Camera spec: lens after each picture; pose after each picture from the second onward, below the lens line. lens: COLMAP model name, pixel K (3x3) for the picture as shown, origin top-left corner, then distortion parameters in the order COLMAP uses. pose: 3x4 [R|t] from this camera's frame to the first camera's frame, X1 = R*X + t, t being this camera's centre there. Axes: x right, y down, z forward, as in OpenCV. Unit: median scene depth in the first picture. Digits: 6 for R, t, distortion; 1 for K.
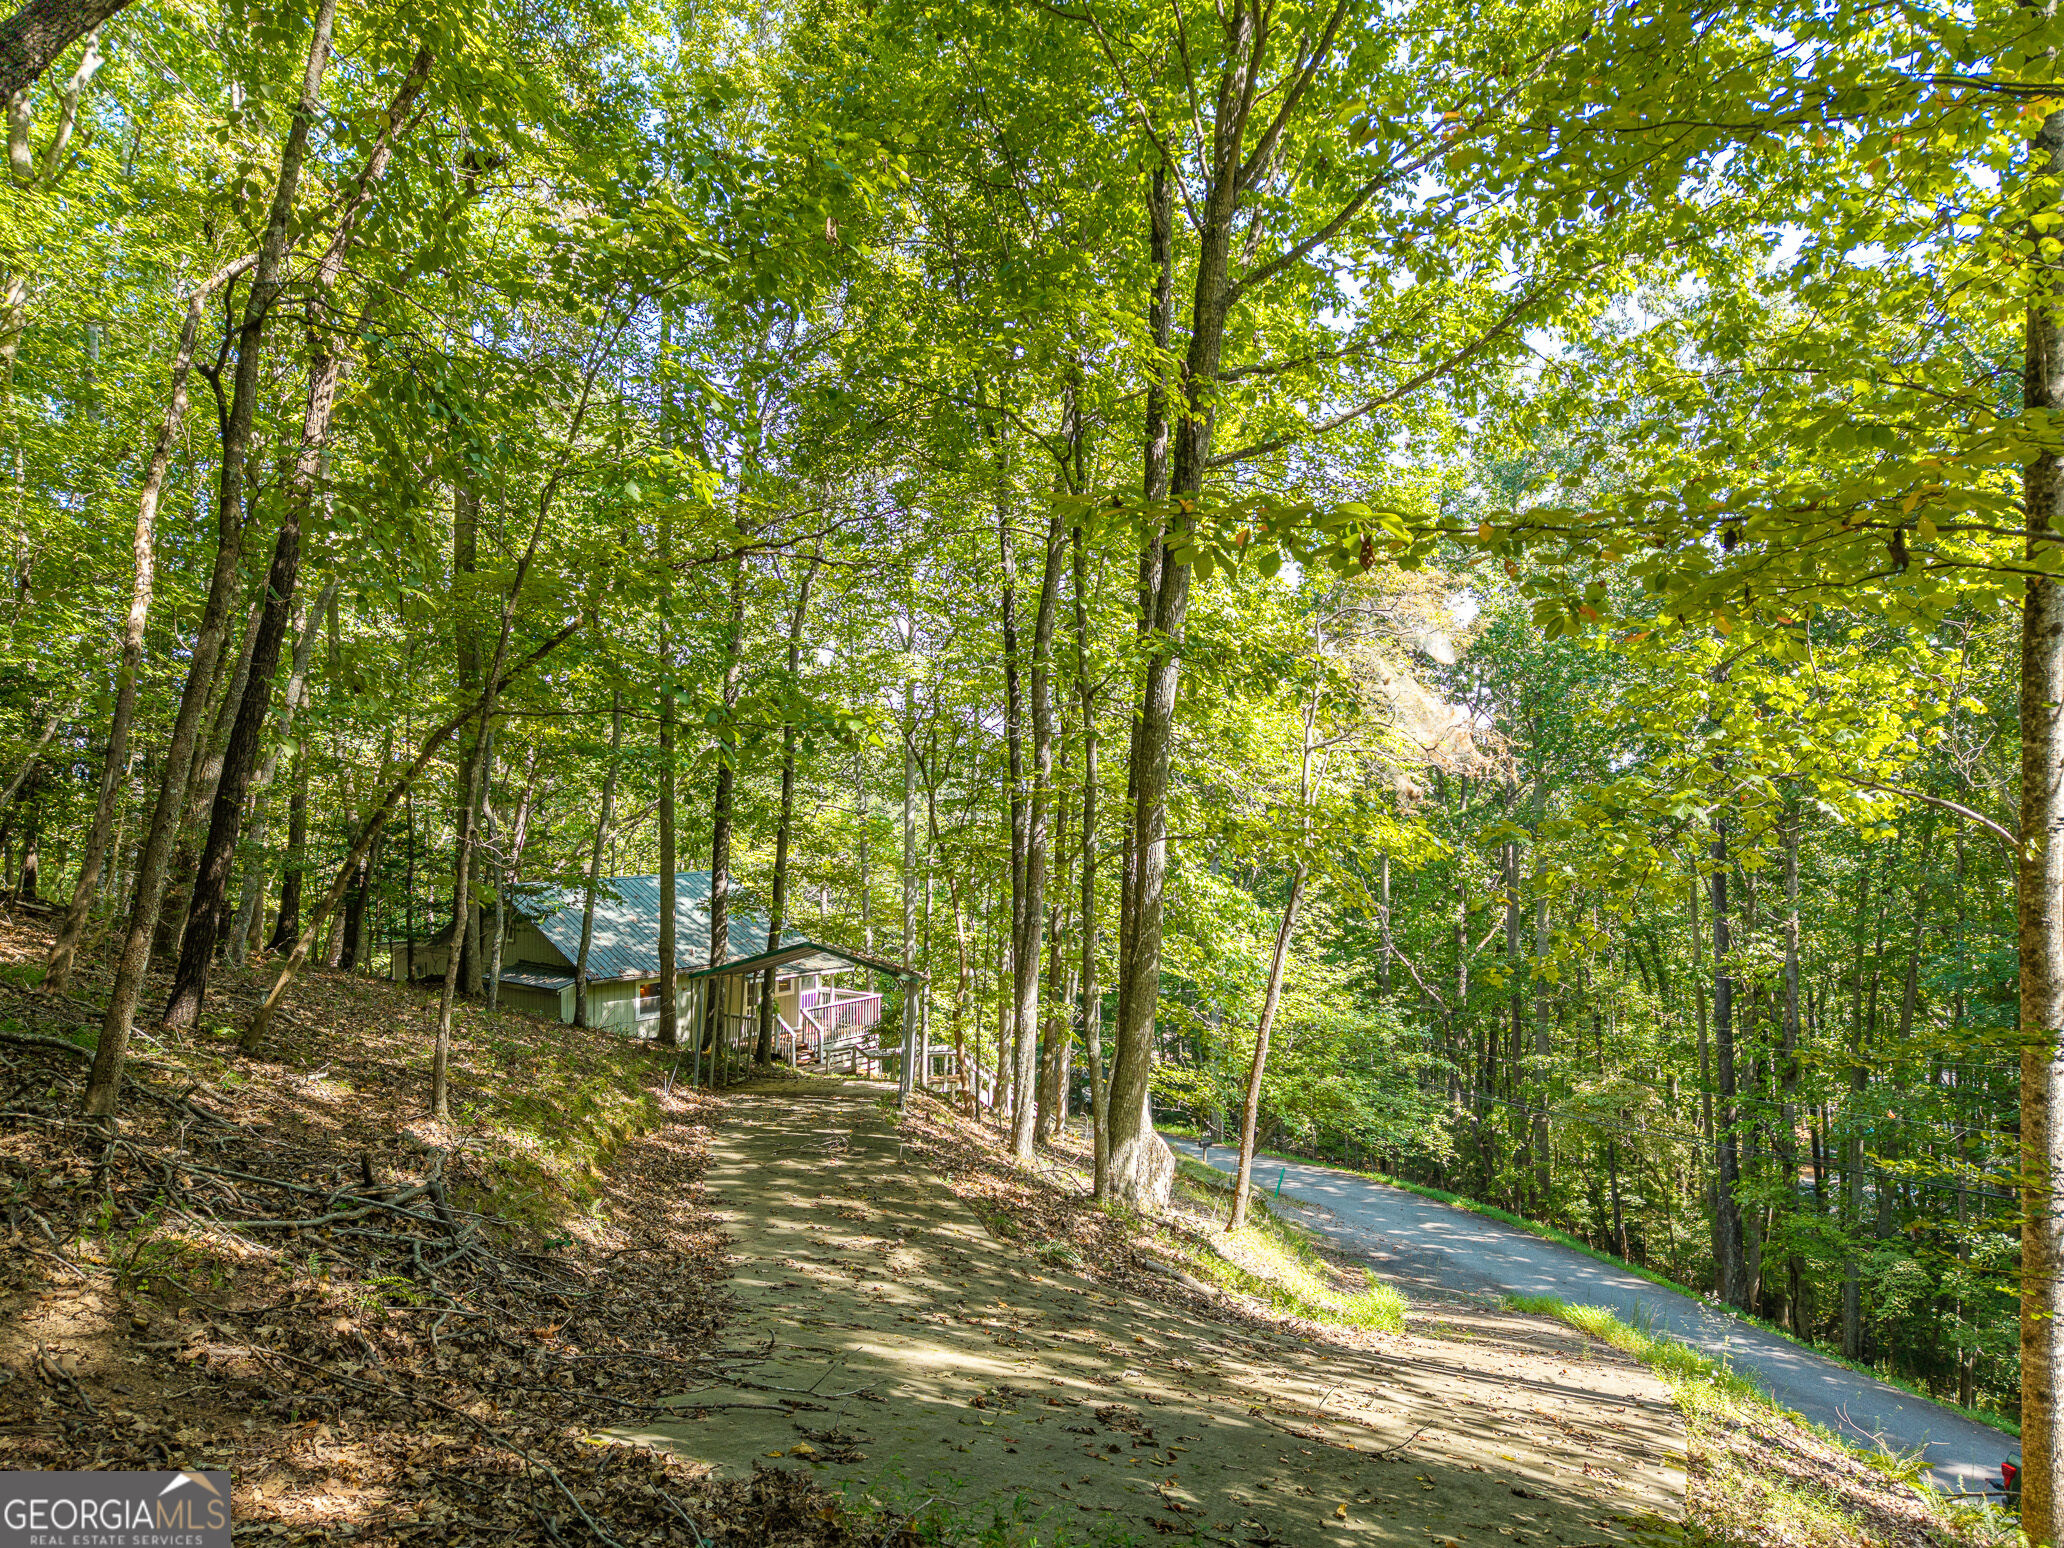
lens RADIAL K [[1400.6, 0, 1032.0], [0, 1400.6, 774.0], [0, 0, 1]] dist [0.030047, -0.031364]
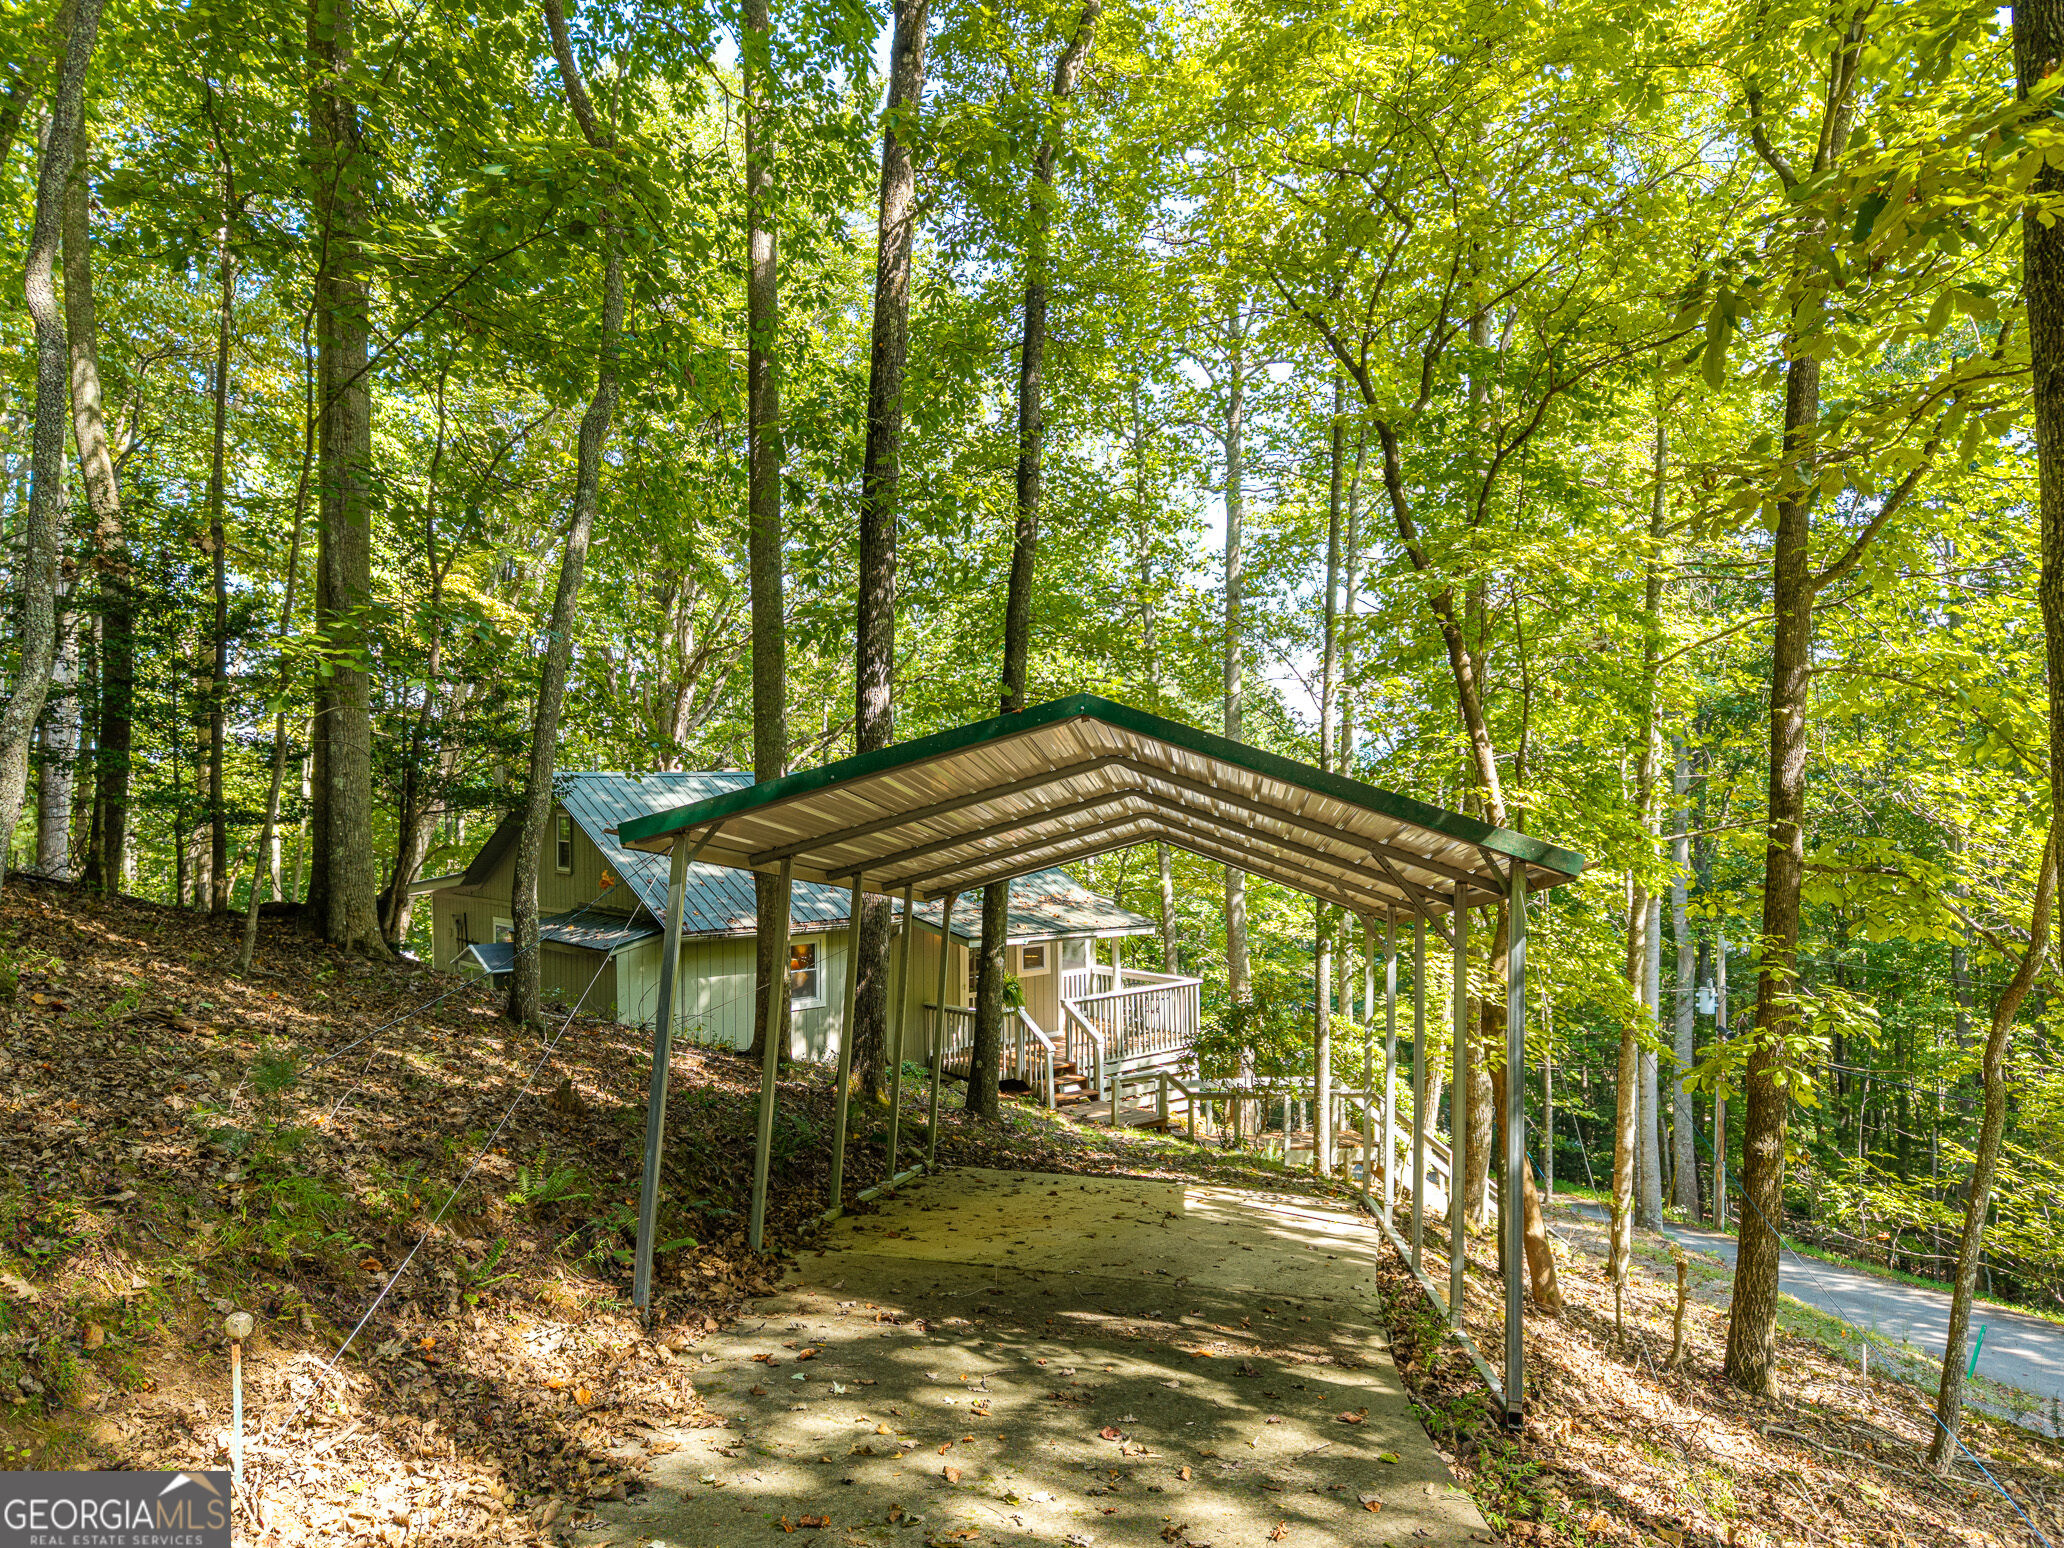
lens RADIAL K [[1400.6, 0, 1032.0], [0, 1400.6, 774.0], [0, 0, 1]] dist [0.030047, -0.031364]
pose [[0.982906, -0.009031, -0.183888, -0.075575], [0.008112, 0.999951, -0.005749, 0.083443], [0.183931, 0.004159, 0.982930, 0.464025]]
